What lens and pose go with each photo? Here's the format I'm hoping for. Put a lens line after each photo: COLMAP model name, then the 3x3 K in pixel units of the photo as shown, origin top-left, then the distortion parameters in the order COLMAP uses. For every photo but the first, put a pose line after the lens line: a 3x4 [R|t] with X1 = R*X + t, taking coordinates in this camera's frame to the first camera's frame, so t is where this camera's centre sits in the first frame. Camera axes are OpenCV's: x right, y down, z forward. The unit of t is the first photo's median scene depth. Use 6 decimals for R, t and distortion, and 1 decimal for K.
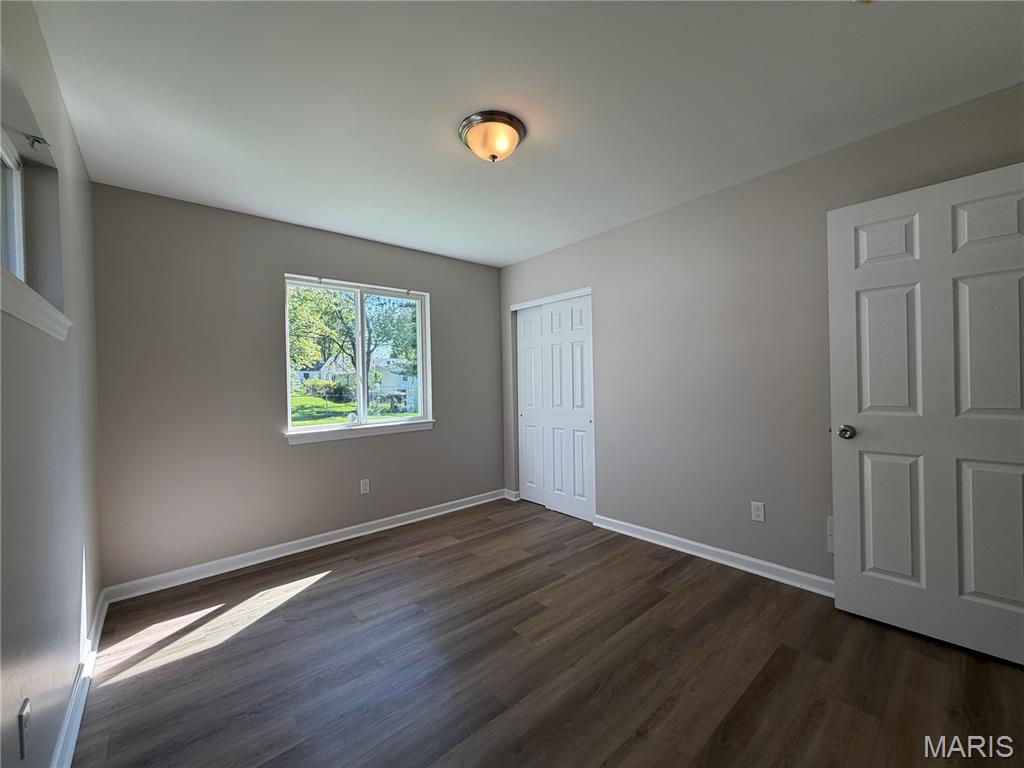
lens RADIAL K [[407.6, 0, 520.1], [0, 407.6, 387.2], [0, 0, 1]] dist [-0.001829, 0.000335]
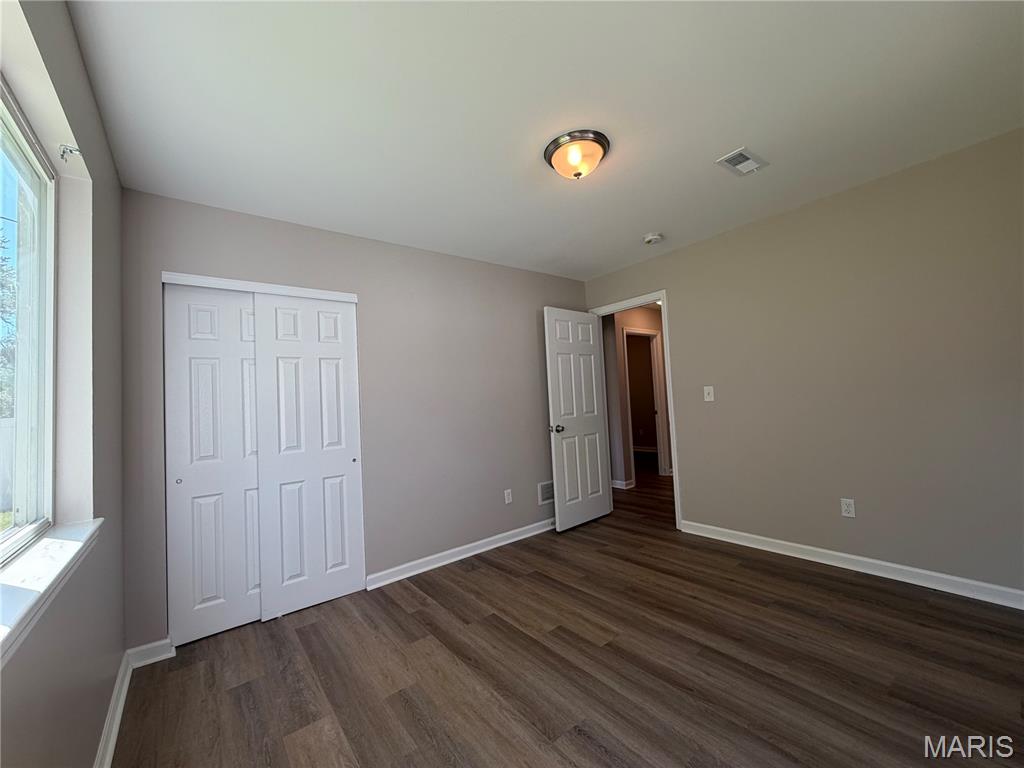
lens RADIAL K [[407.6, 0, 500.7], [0, 407.6, 387.5], [0, 0, 1]] dist [-0.001829, 0.000335]
pose [[0.070997, 0.057363, 0.995826, -0.772116], [0.069840, 0.995609, -0.062330, 0.016383], [-0.995029, 0.073973, 0.066679, 0.838674]]
